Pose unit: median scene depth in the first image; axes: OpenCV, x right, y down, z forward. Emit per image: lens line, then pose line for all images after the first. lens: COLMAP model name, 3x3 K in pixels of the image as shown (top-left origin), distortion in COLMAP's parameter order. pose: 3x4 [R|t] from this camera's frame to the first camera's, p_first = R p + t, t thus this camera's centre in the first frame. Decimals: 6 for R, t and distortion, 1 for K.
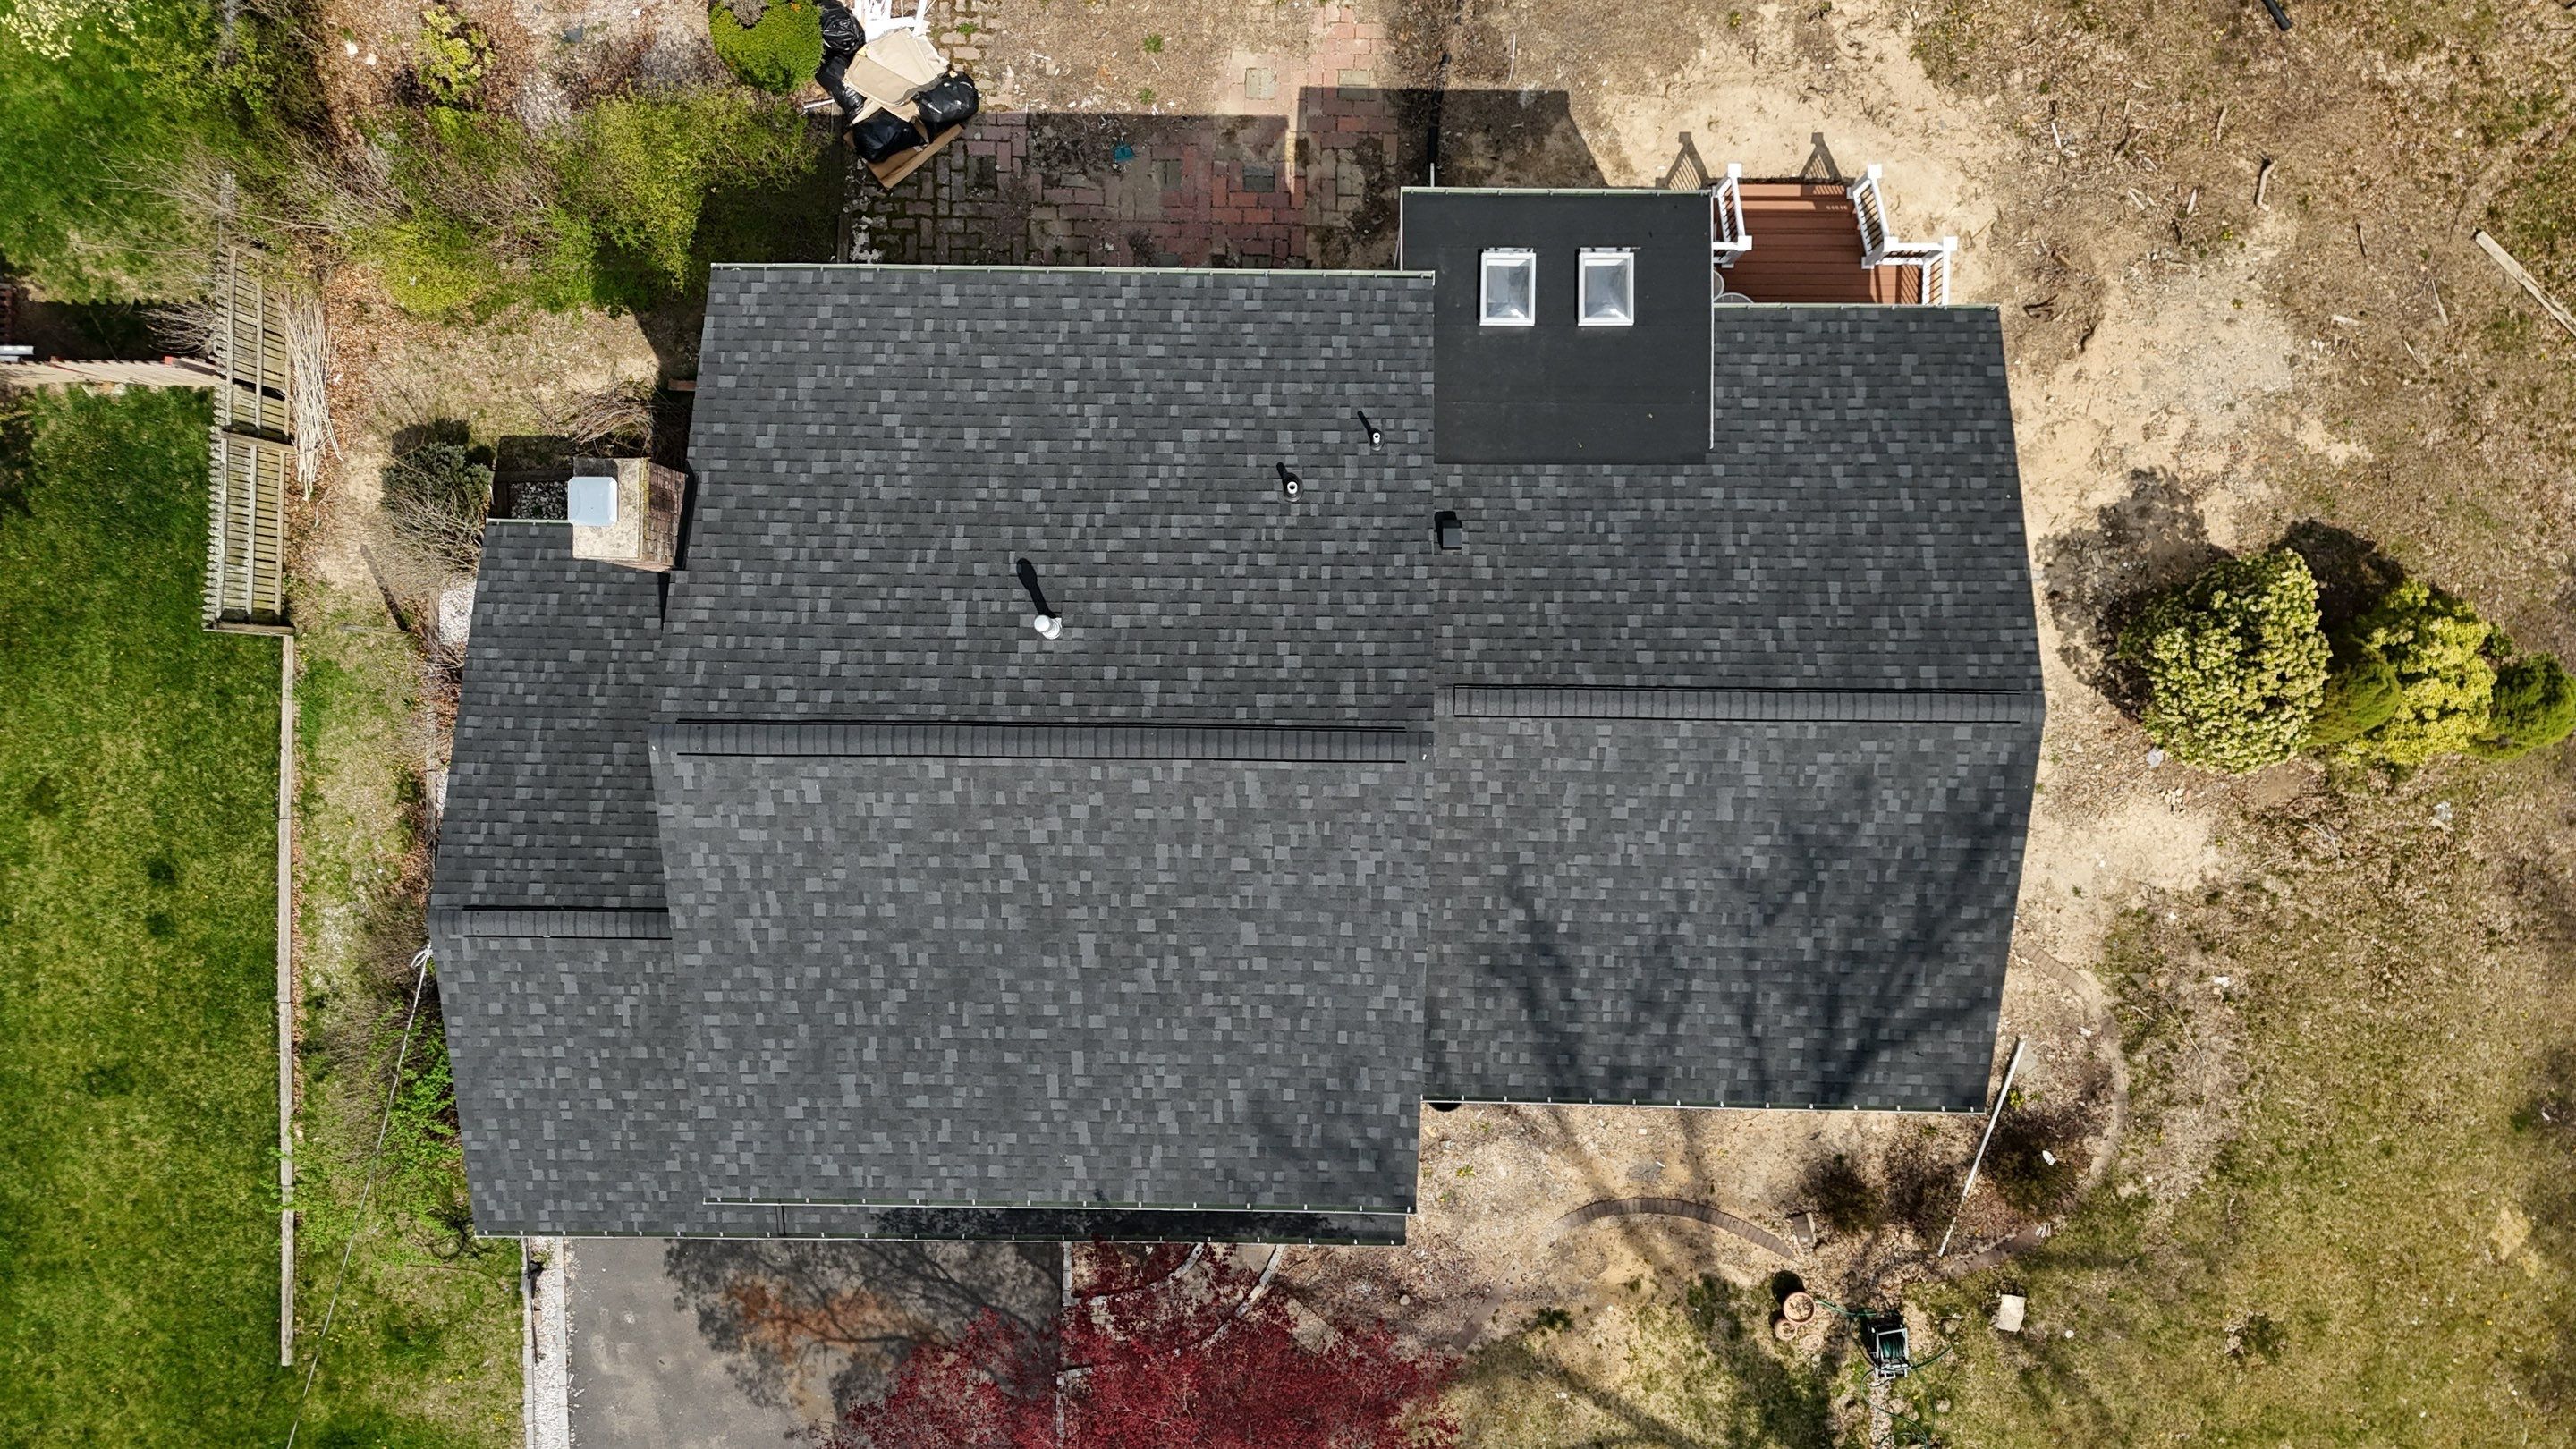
lens RADIAL K [[1896.3, 0, 1286.3], [0, 1896.3, 717.5], [0, 0, 1]] dist [0.027176, -0.002600]
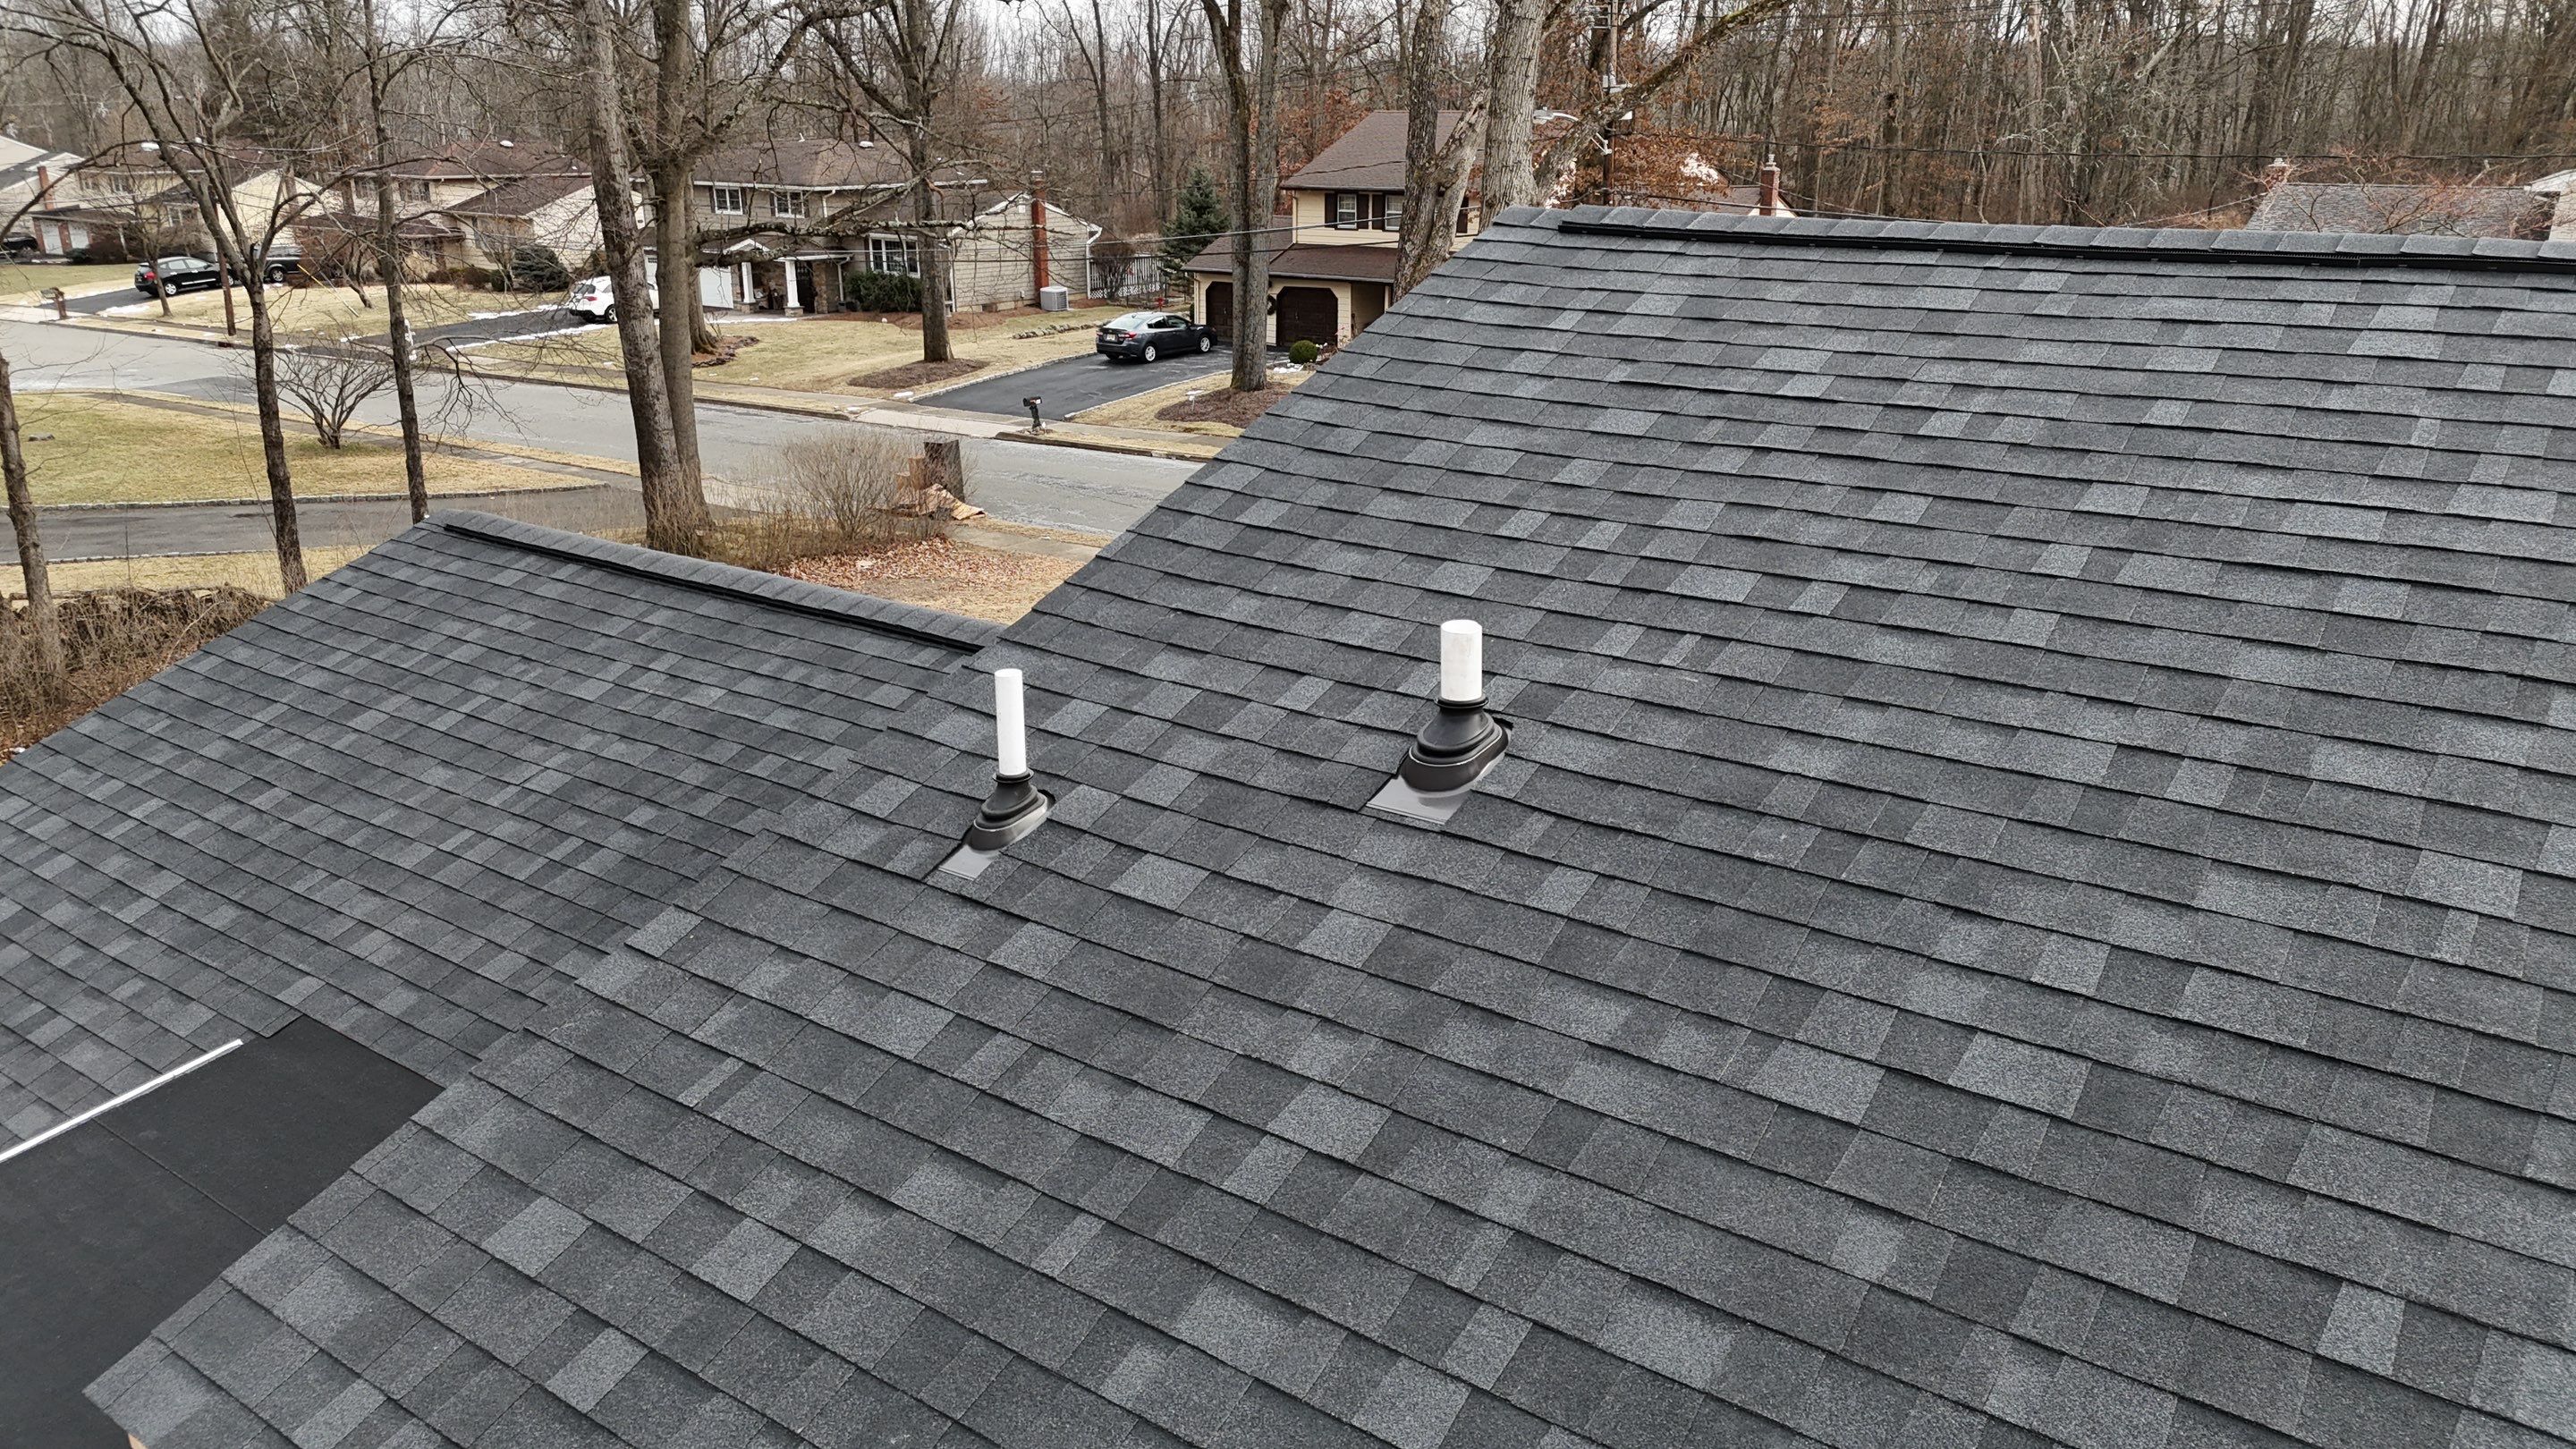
lens RADIAL K [[1896.3, 0, 1287.7], [0, 1896.3, 725.8], [0, 0, 1]] dist [0.027176, -0.002600]
pose [[-0.804246, -0.166676, 0.570445, -0.095544], [0.593733, -0.267145, 0.759022, -0.275603], [0.025880, 0.949133, 0.313811, 0.879075]]
